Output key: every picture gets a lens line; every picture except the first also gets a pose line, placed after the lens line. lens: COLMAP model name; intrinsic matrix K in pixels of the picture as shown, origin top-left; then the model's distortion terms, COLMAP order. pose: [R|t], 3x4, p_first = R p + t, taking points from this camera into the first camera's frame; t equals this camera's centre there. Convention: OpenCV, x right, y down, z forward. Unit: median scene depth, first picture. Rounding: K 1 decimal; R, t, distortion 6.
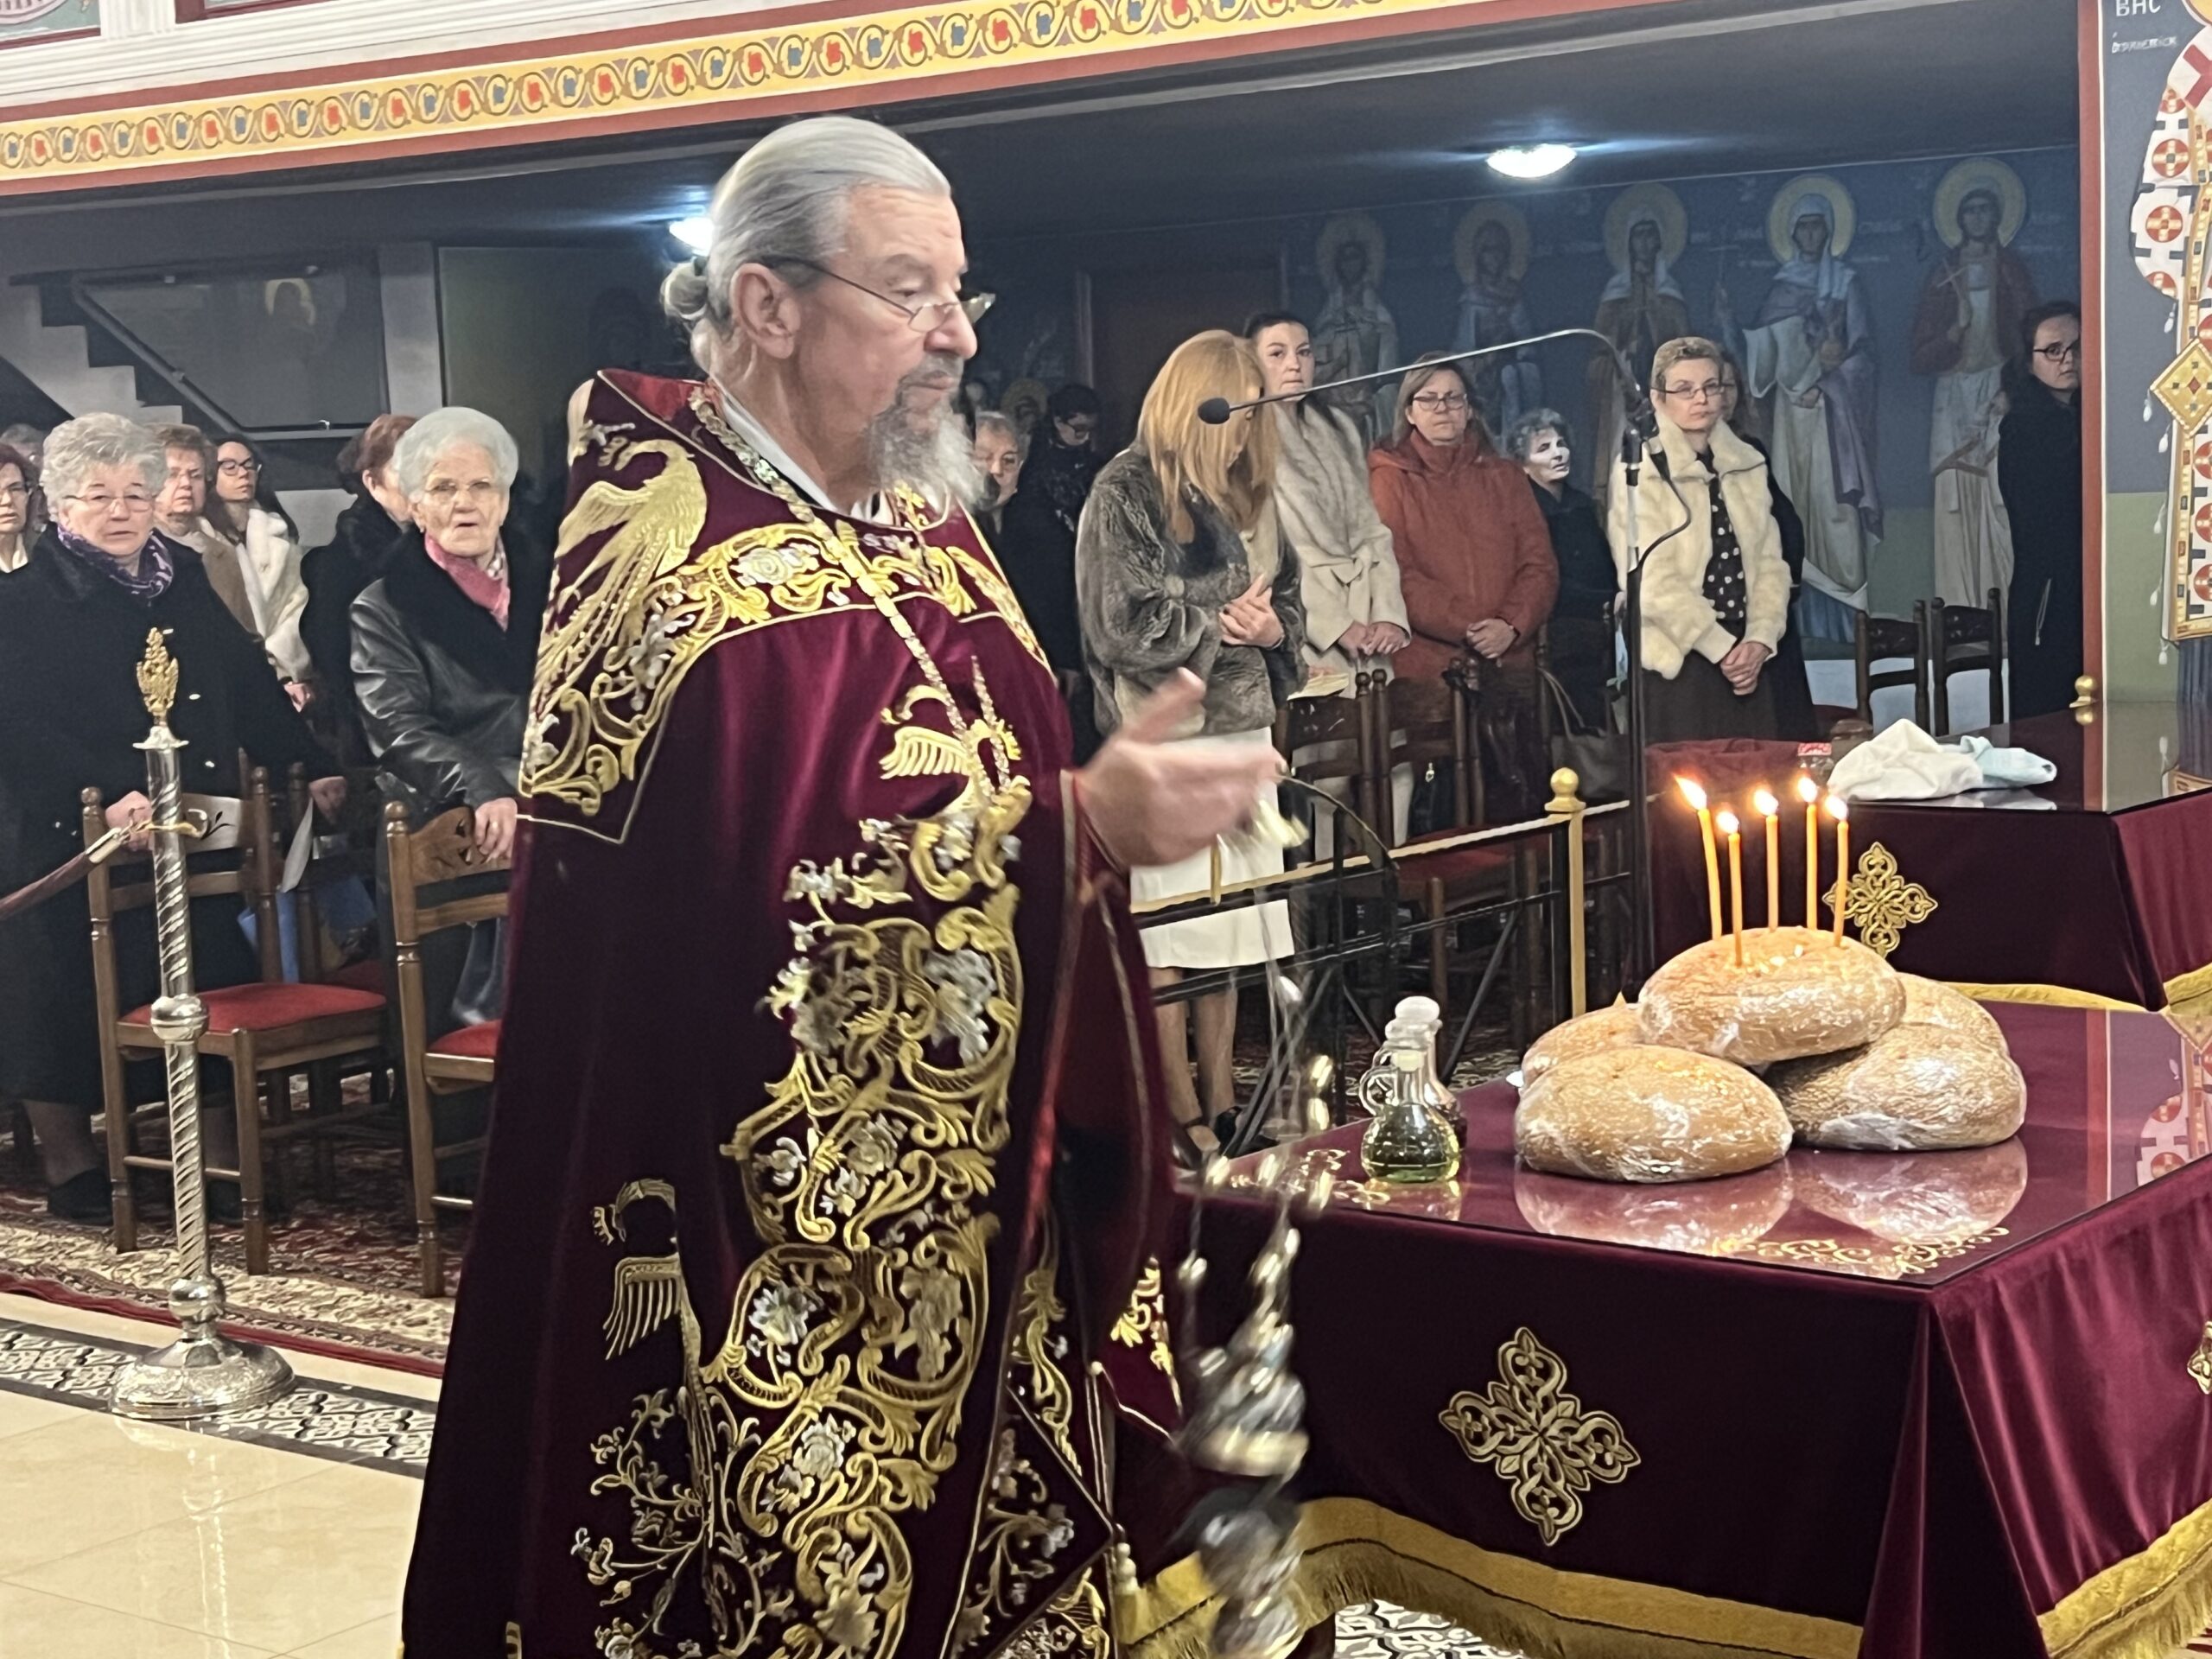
lens RADIAL K [[3744.7, 0, 1088.7], [0, 3744.7, 820.7], [0, 0, 1]] dist [0.163833, 0.000000]
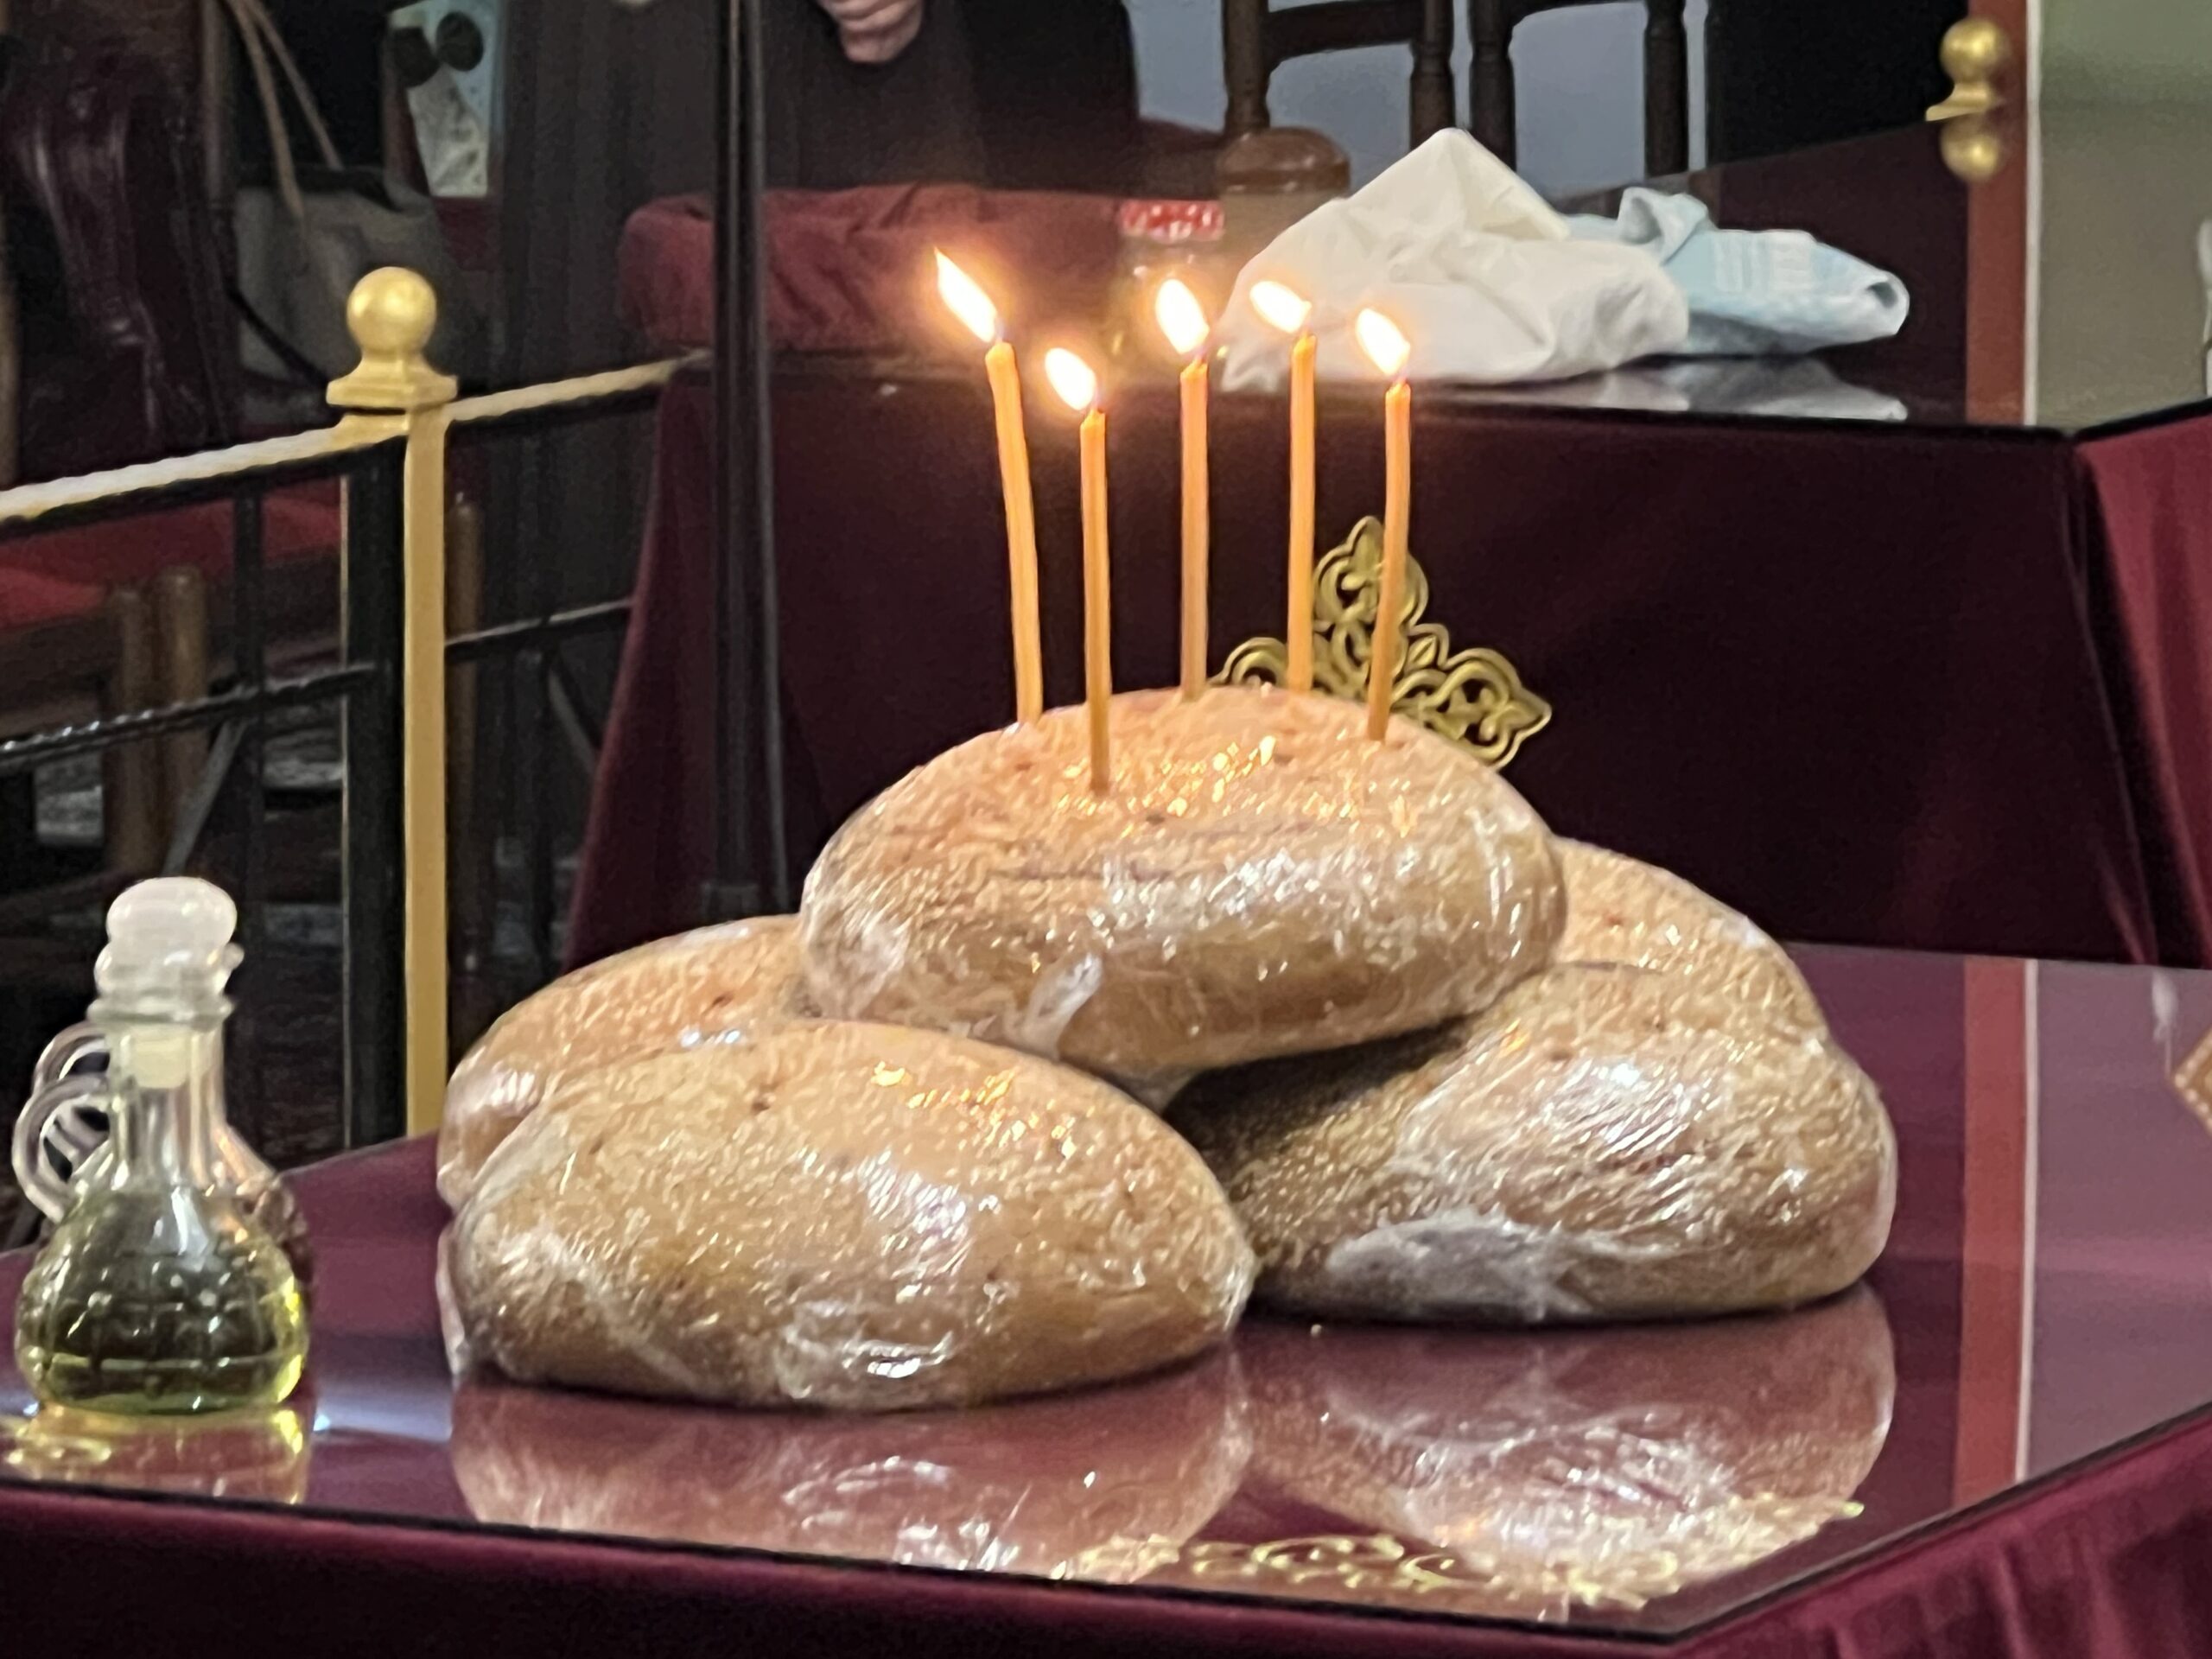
lens RADIAL K [[13486.8, 0, 1108.9], [0, 13486.8, 834.9], [0, 0, 1]] dist [-0.624841, 0.000000]
pose [[0.980386, 0.008669, 0.196895, -0.065966], [-0.013271, 0.999668, 0.022063, 0.014893], [-0.196638, -0.024244, 0.980176, -0.195362]]
